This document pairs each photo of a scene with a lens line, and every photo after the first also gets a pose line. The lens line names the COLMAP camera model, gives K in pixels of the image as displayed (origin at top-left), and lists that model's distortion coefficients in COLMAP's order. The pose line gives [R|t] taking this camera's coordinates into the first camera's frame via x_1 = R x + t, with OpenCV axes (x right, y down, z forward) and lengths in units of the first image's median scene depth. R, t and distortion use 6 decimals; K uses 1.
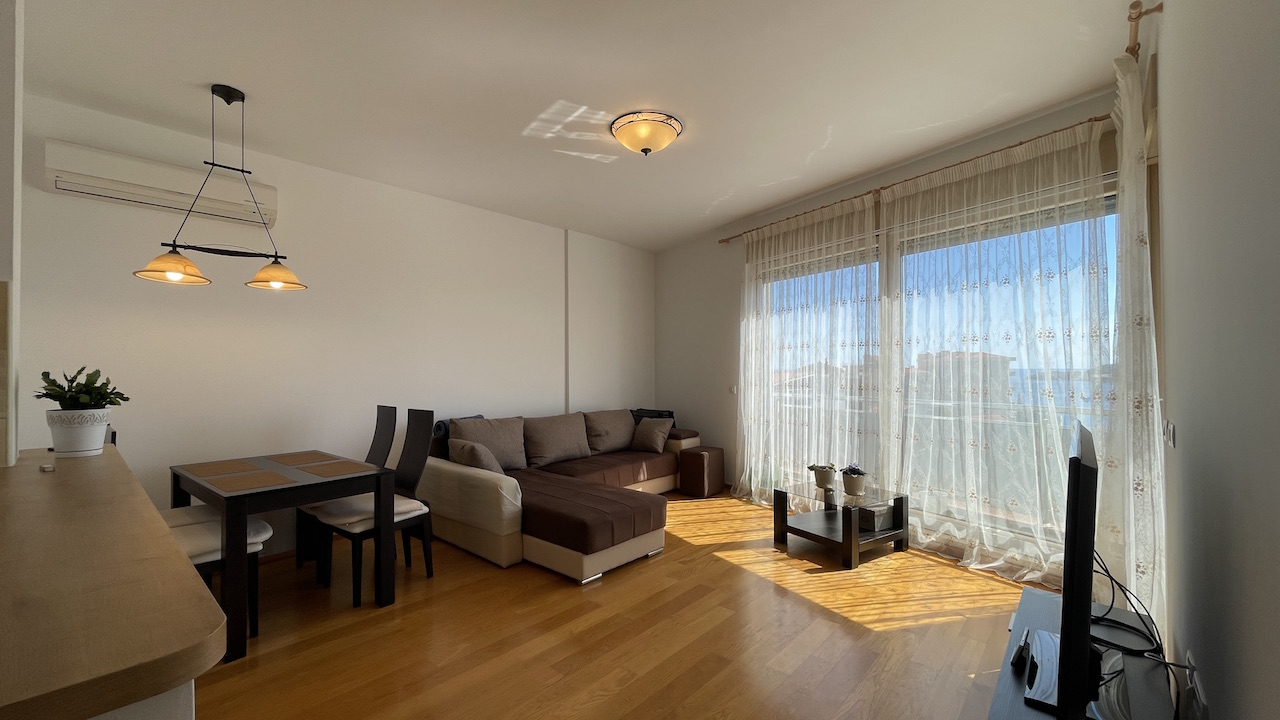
lens RADIAL K [[536.2, 0, 640.0], [0, 536.2, 360.0], [0, 0, 1]] dist [-0.001265, -0.000271]
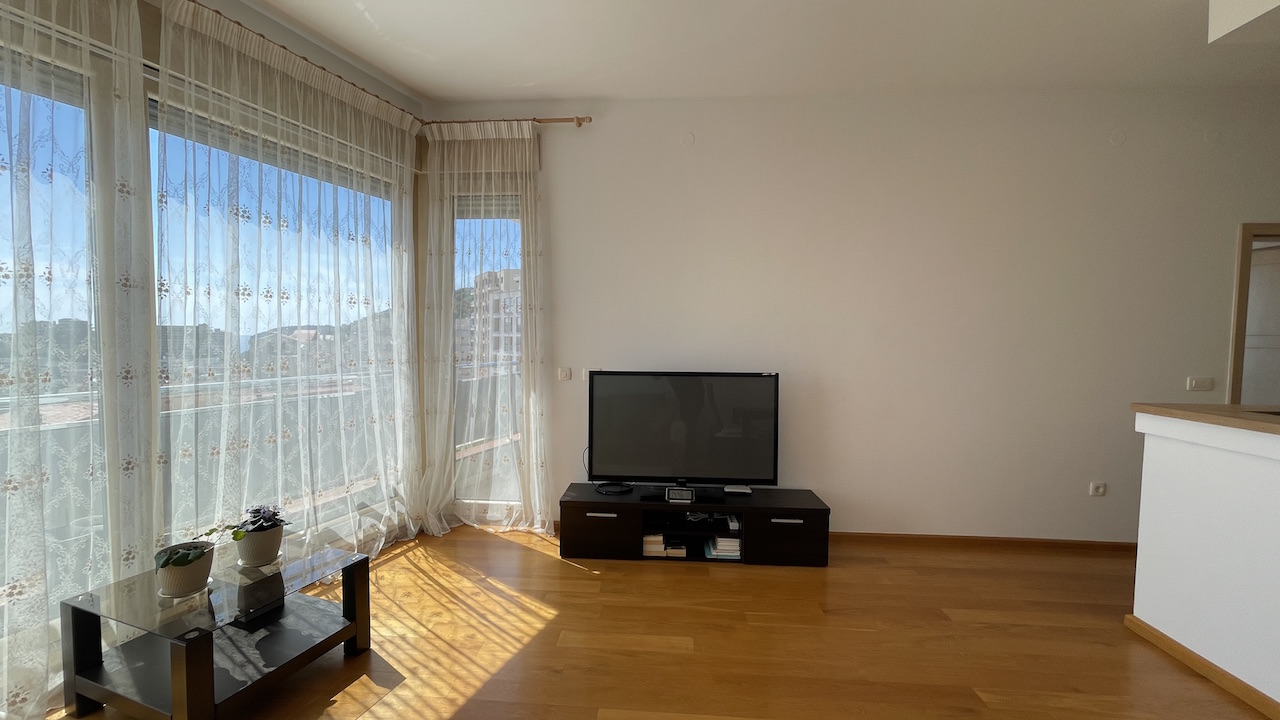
lens RADIAL K [[524.1, 0, 640.1], [0, 524.1, 341.6], [0, 0, 1]] dist [-0.000617, -0.000181]
pose [[-0.607002, -0.015622, 0.794547, -0.264304], [-0.016288, 0.999841, 0.007214, 0.014757], [-0.794533, -0.008563, -0.607160, 1.028535]]
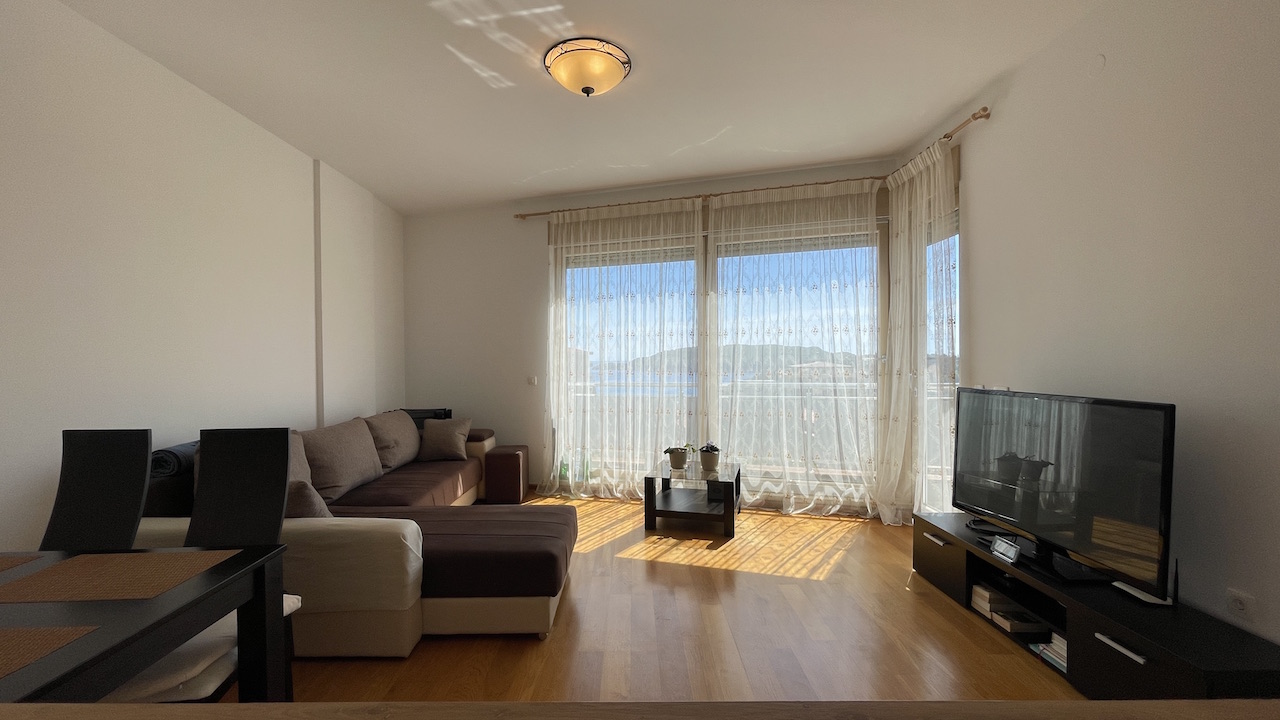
lens RADIAL K [[524.0, 0, 640.0], [0, 524.0, 360.0], [0, 0, 1]] dist [-0.000747, -0.000731]
pose [[0.740073, -0.005623, 0.672503, -0.428319], [-0.001624, 0.999947, 0.010148, 0.015275], [-0.672524, -0.008602, 0.740025, 0.308864]]
